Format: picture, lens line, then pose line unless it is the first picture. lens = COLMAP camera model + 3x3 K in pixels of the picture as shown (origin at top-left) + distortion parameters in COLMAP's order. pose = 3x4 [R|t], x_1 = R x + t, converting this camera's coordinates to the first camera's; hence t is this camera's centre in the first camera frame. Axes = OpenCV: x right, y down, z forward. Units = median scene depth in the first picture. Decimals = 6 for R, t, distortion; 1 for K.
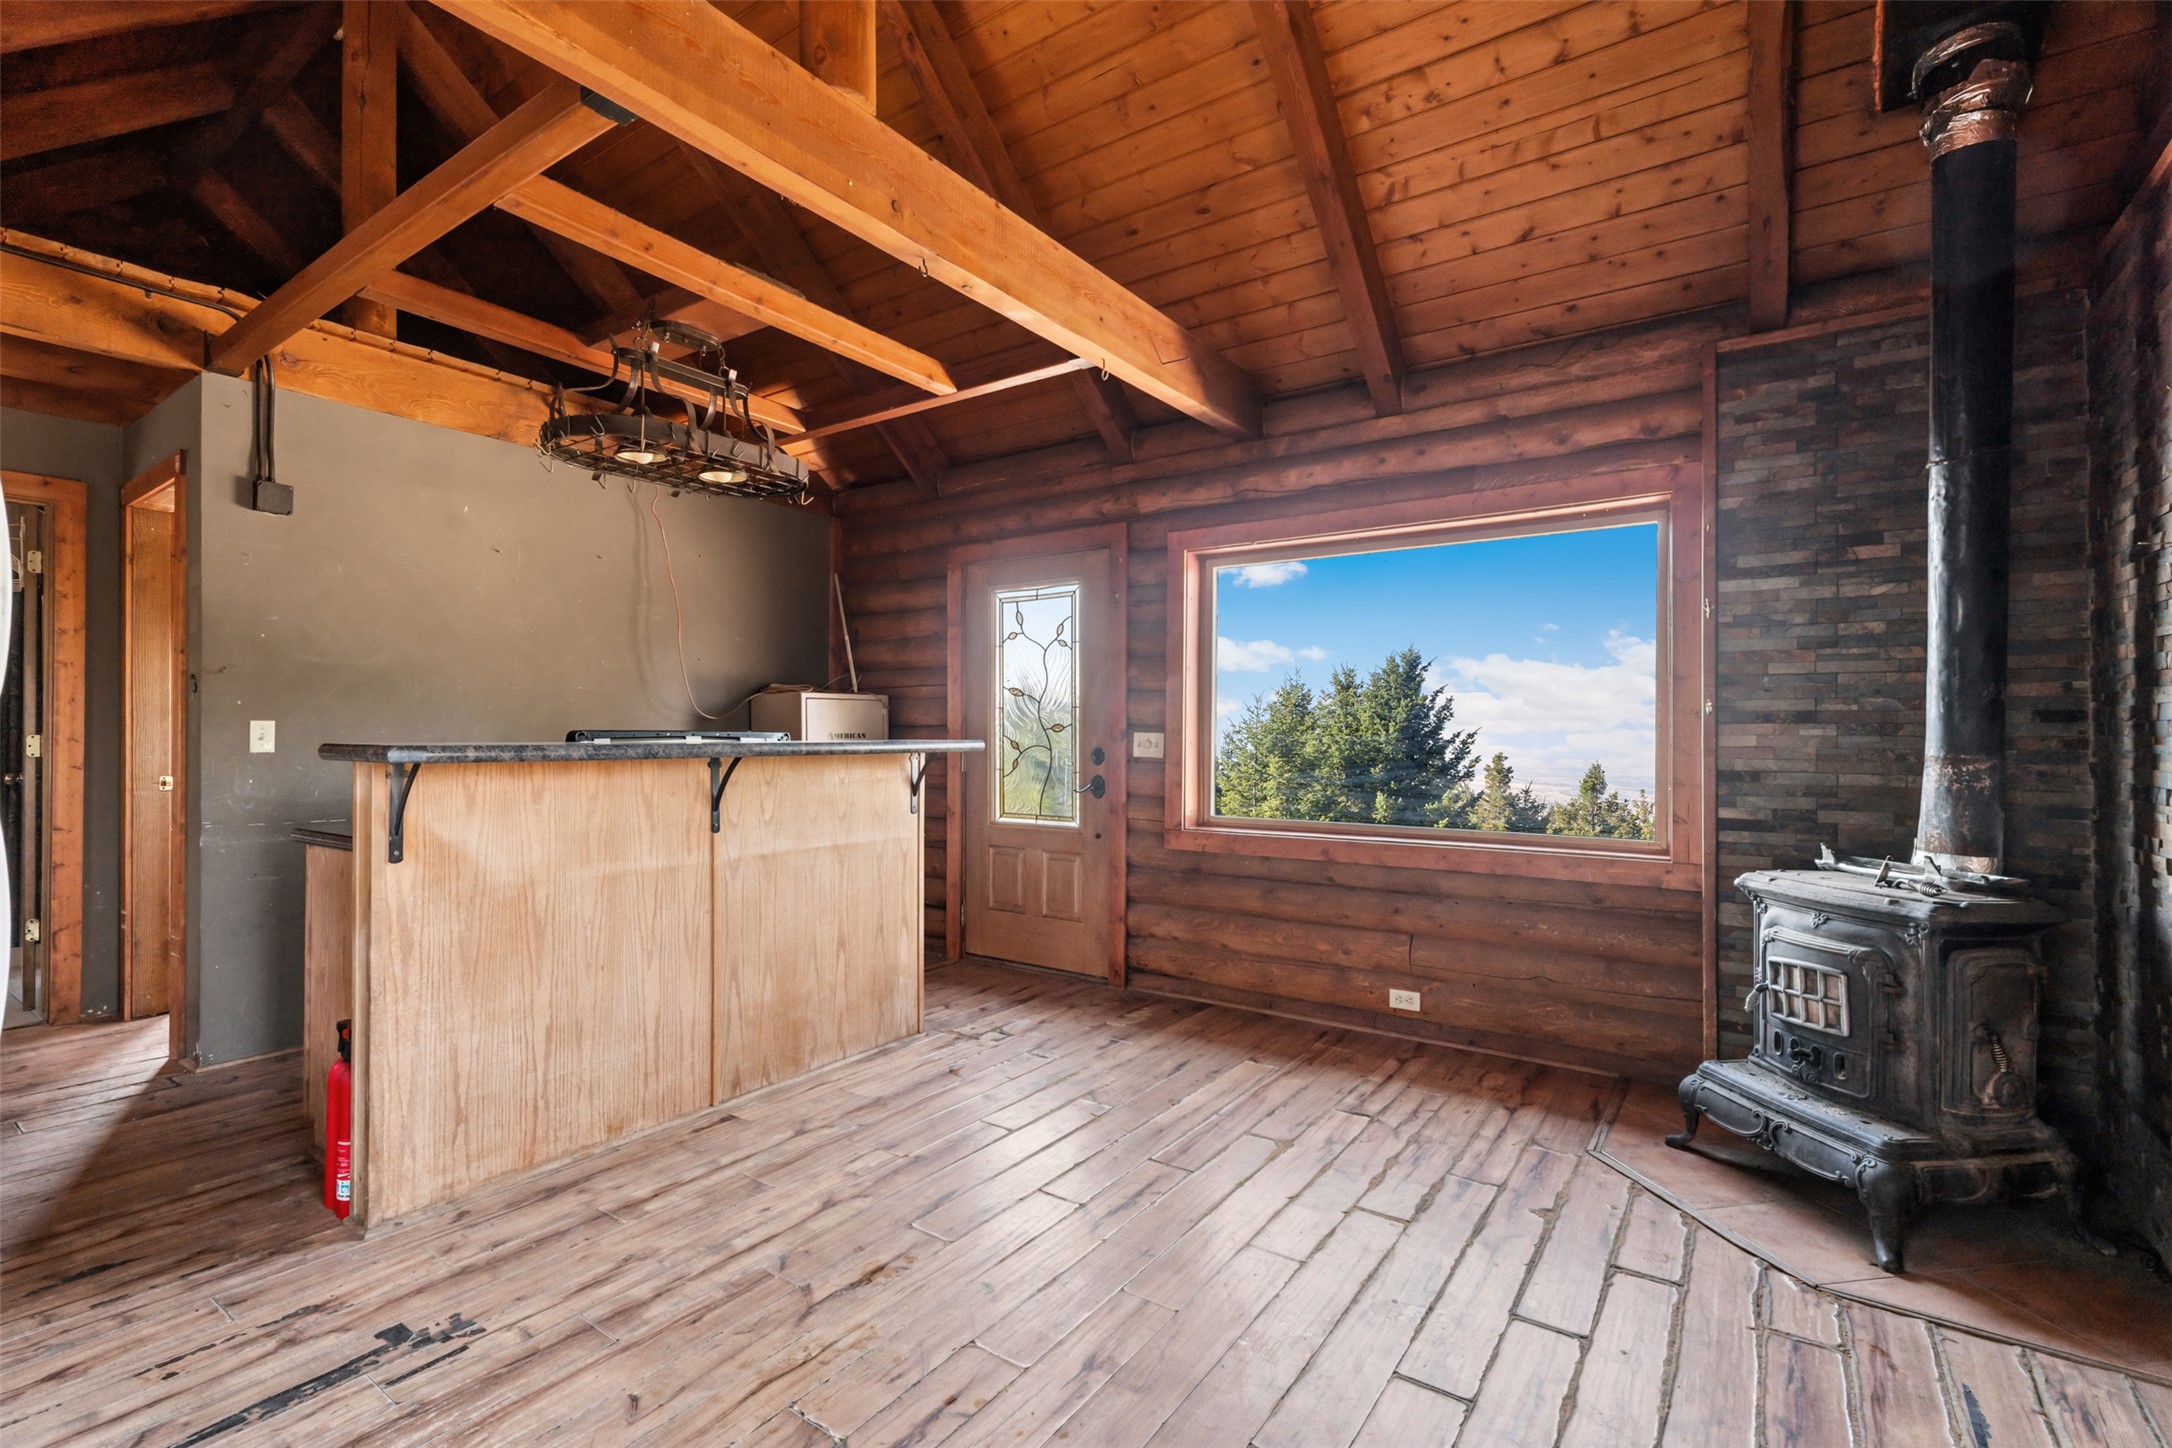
lens RADIAL K [[980.7, 0, 1084.1], [0, 980.7, 731.8], [0, 0, 1]] dist [0.002090, 0.000392]
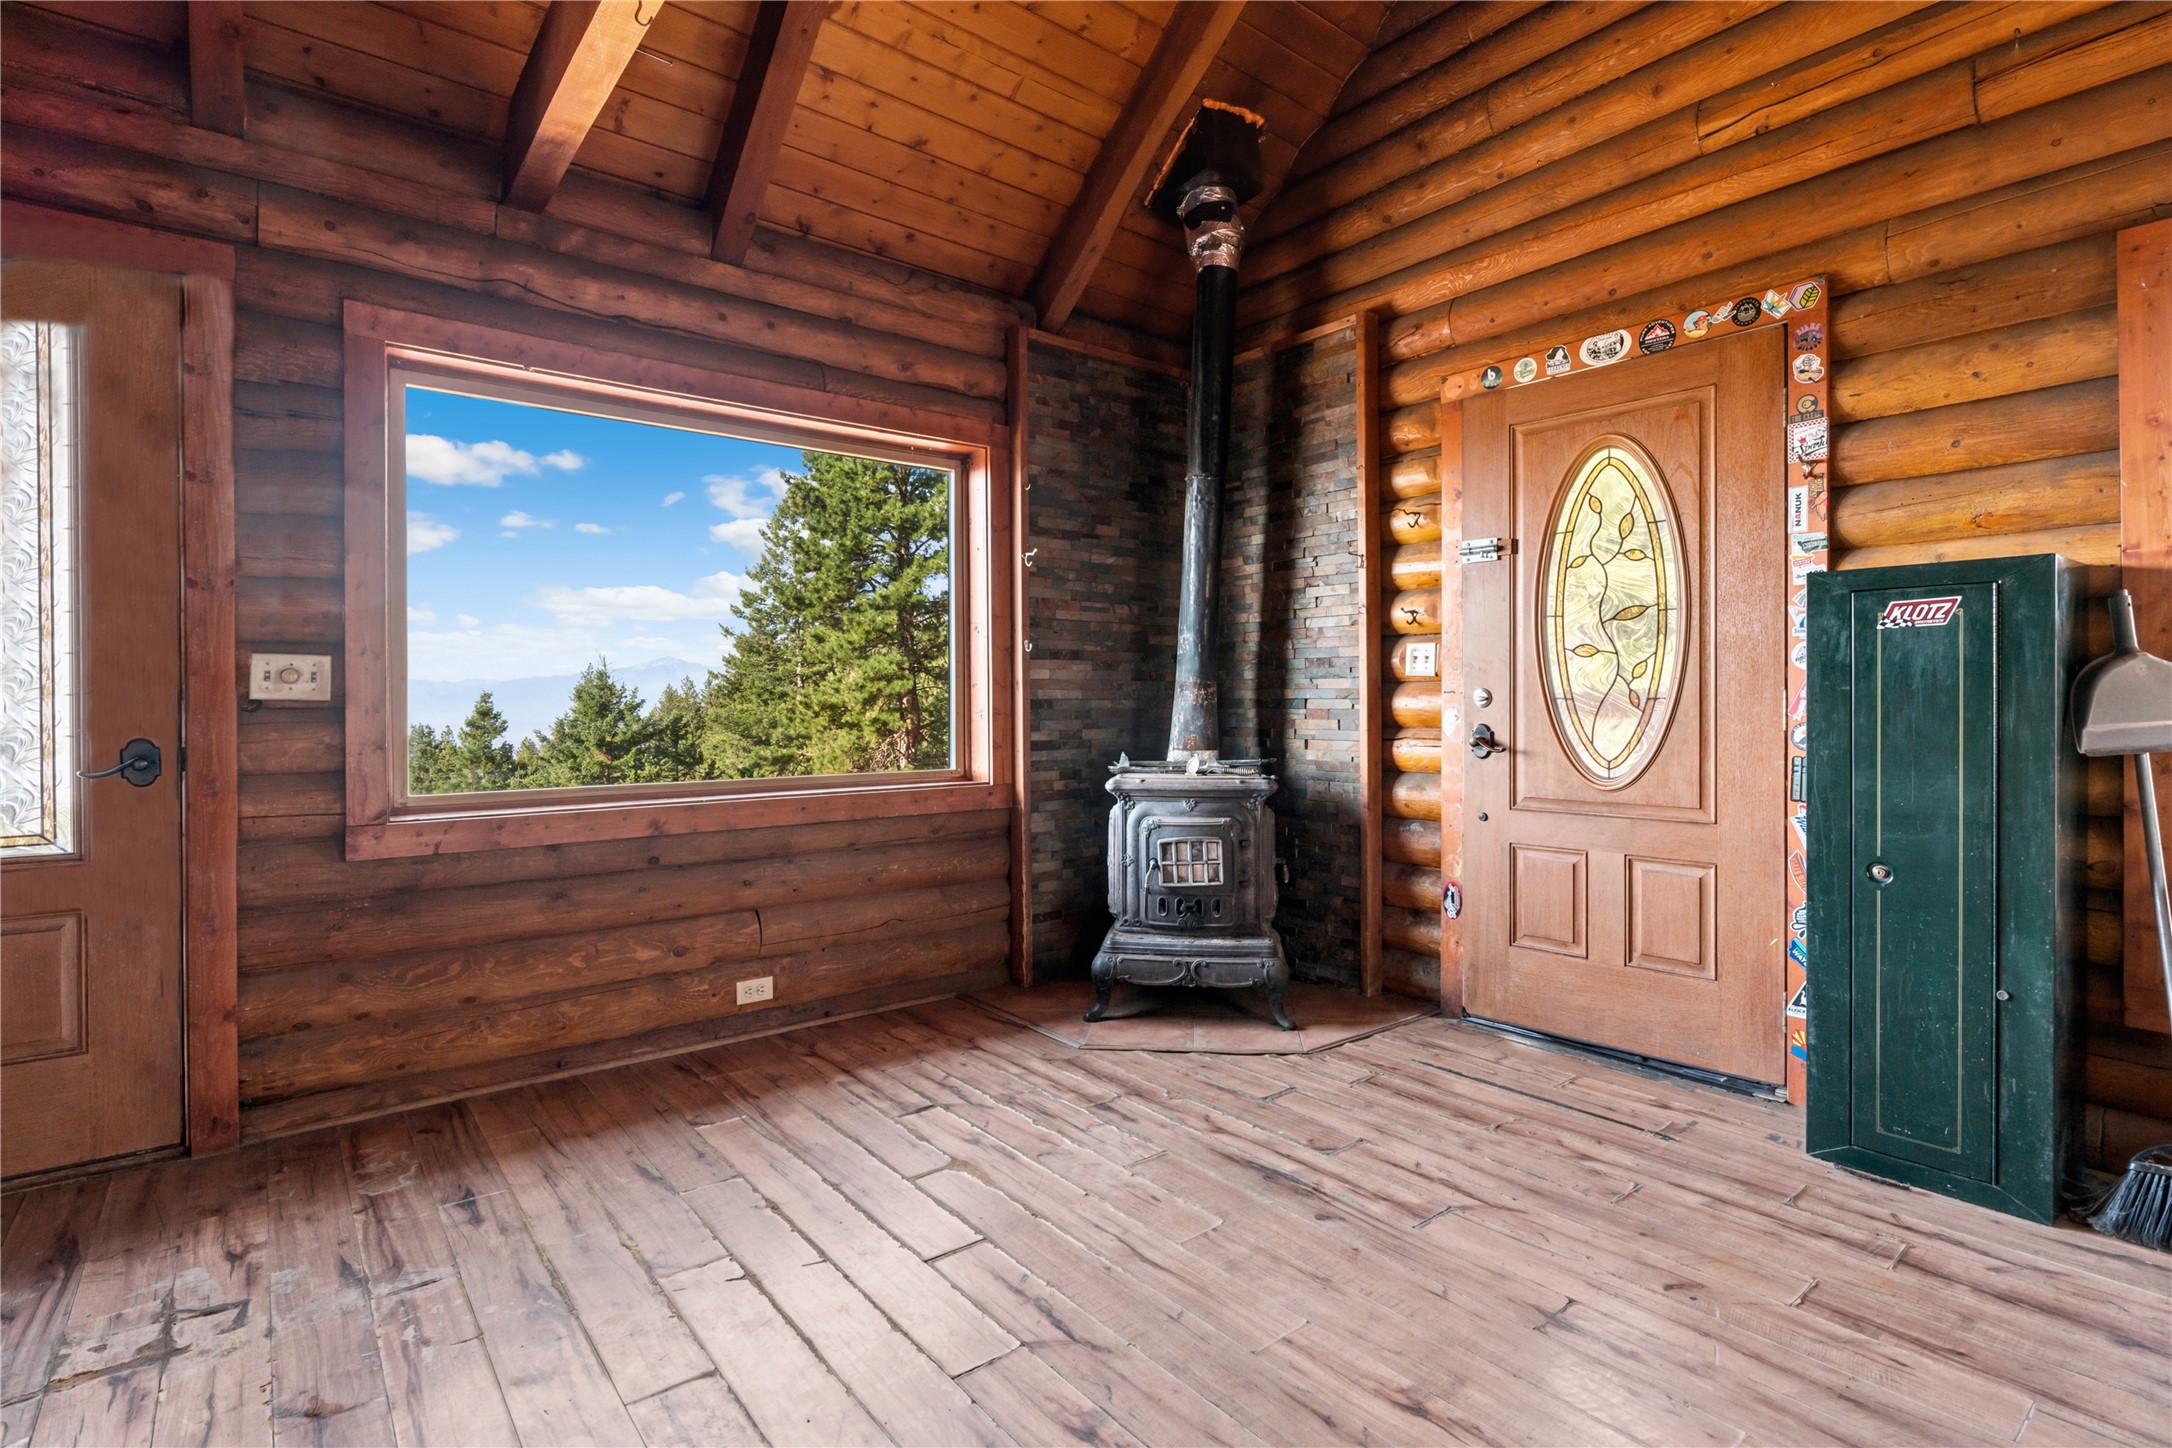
lens RADIAL K [[1037.1, 0, 1085.6], [0, 1037.1, 704.1], [0, 0, 1]] dist [-0.002345, -0.001663]
pose [[0.283285, -0.006717, 0.959012, -0.491019], [0.004545, 0.999974, 0.005661, 0.036995], [-0.959025, 0.002755, 0.283308, 0.573748]]
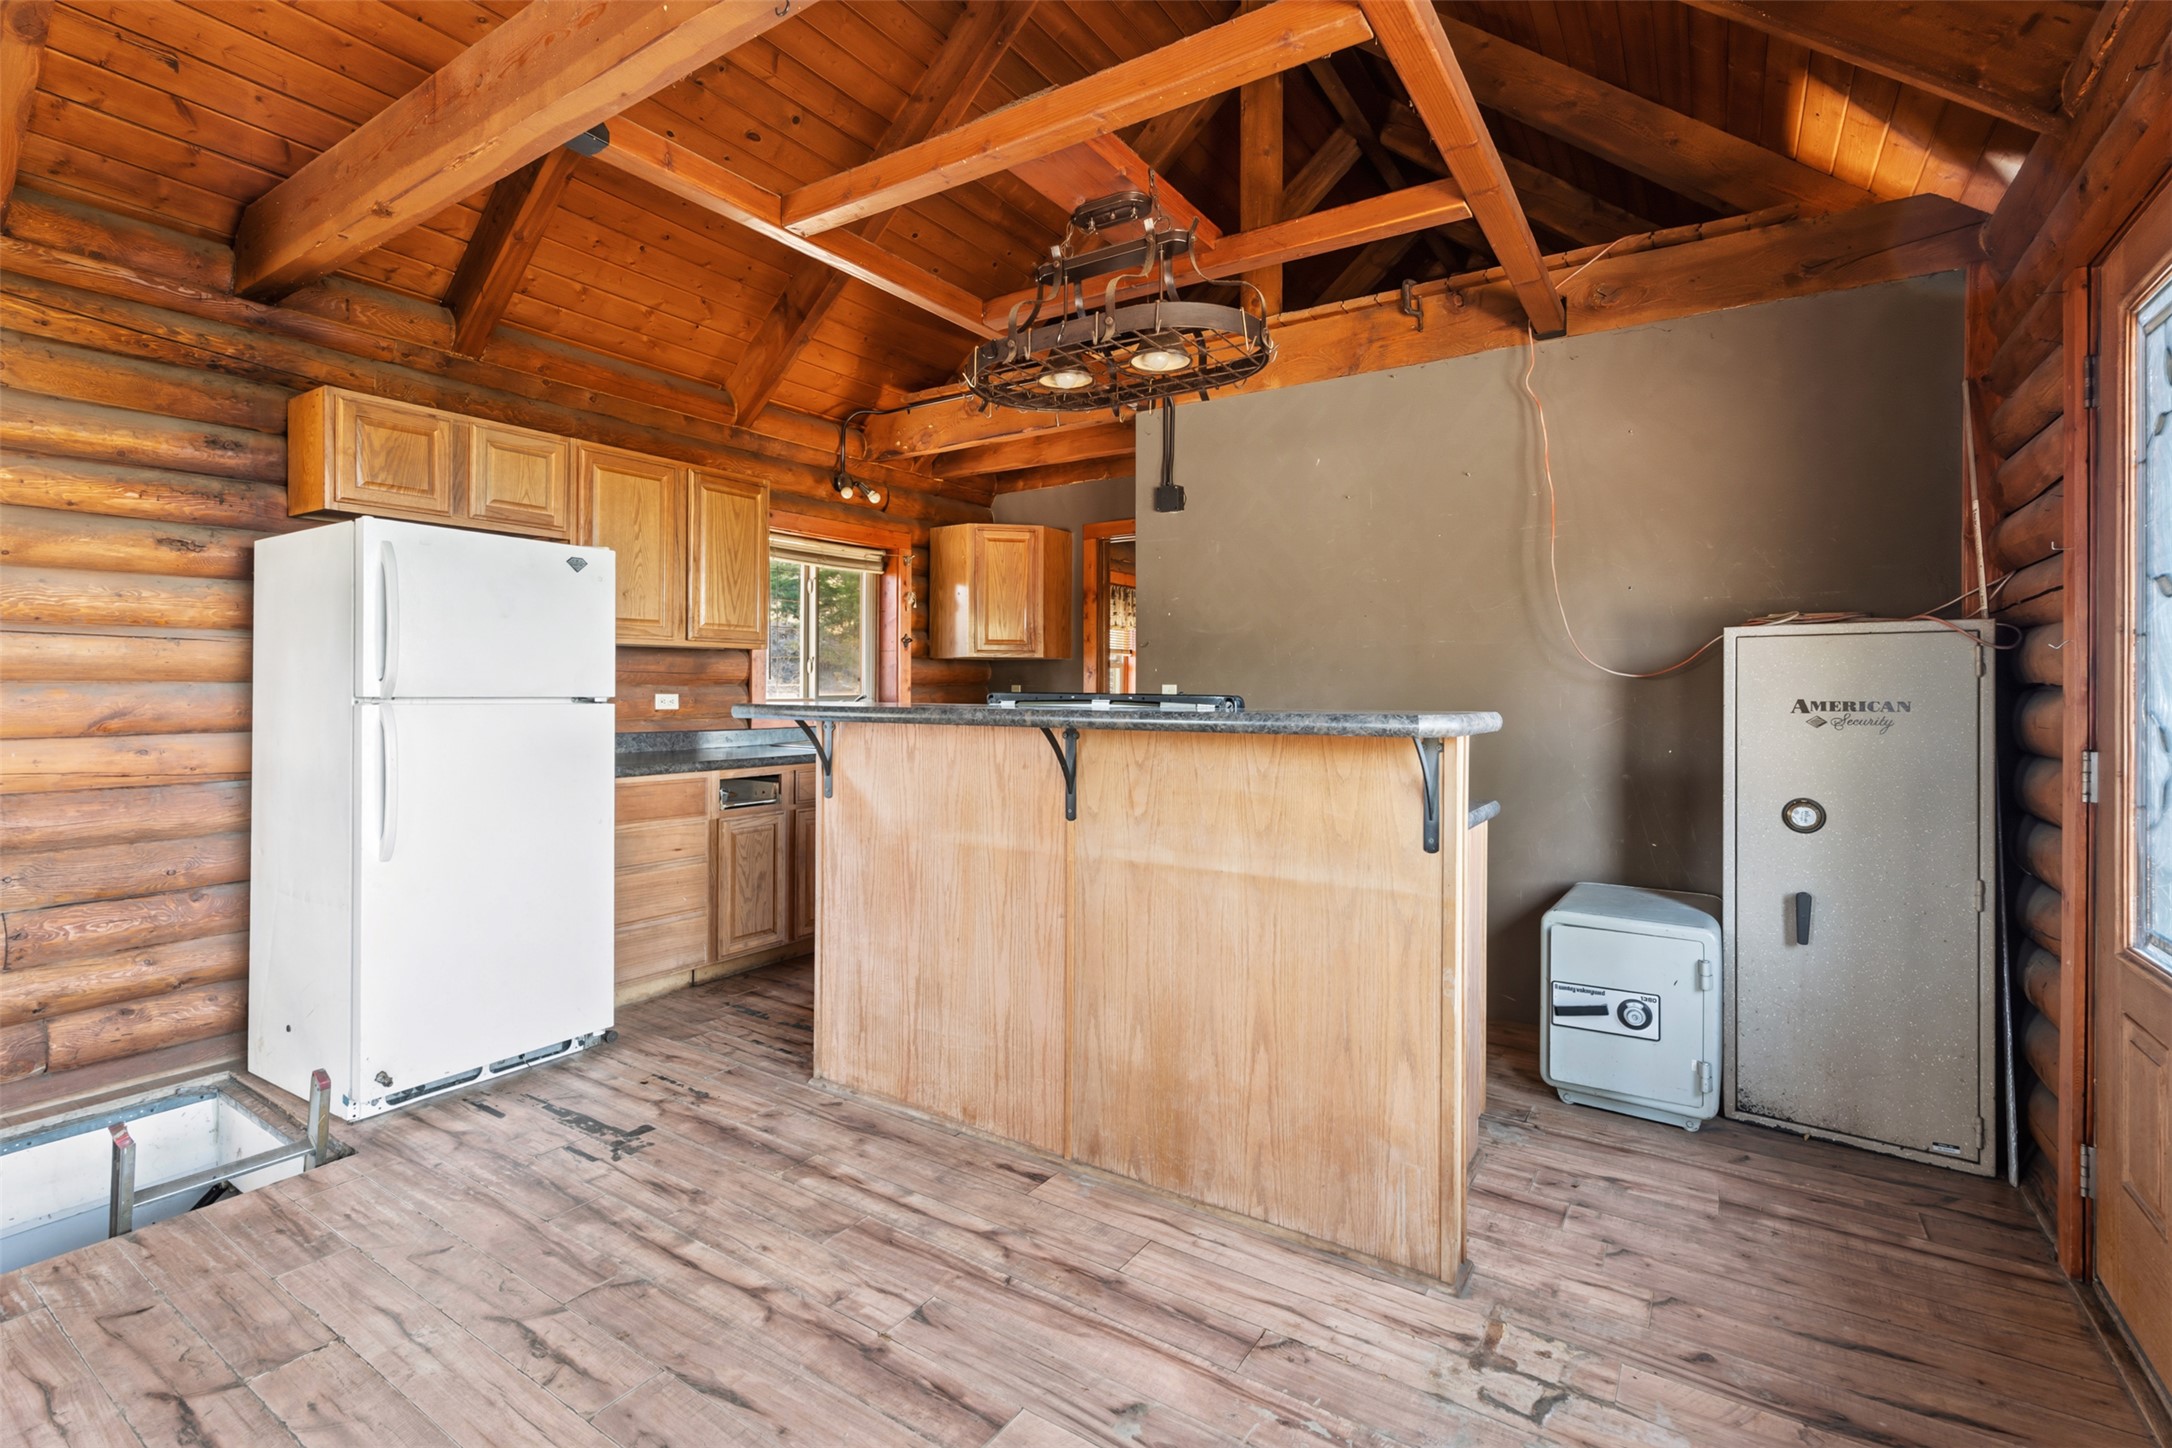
lens RADIAL K [[980.5, 0, 1077.2], [0, 980.5, 690.1], [0, 0, 1]] dist [0.000712, 0.000210]
pose [[0.020814, -0.001257, -0.999783, 0.401575], [-0.004737, 0.999988, -0.001355, -0.003137], [0.999772, 0.004764, 0.020808, 0.926635]]
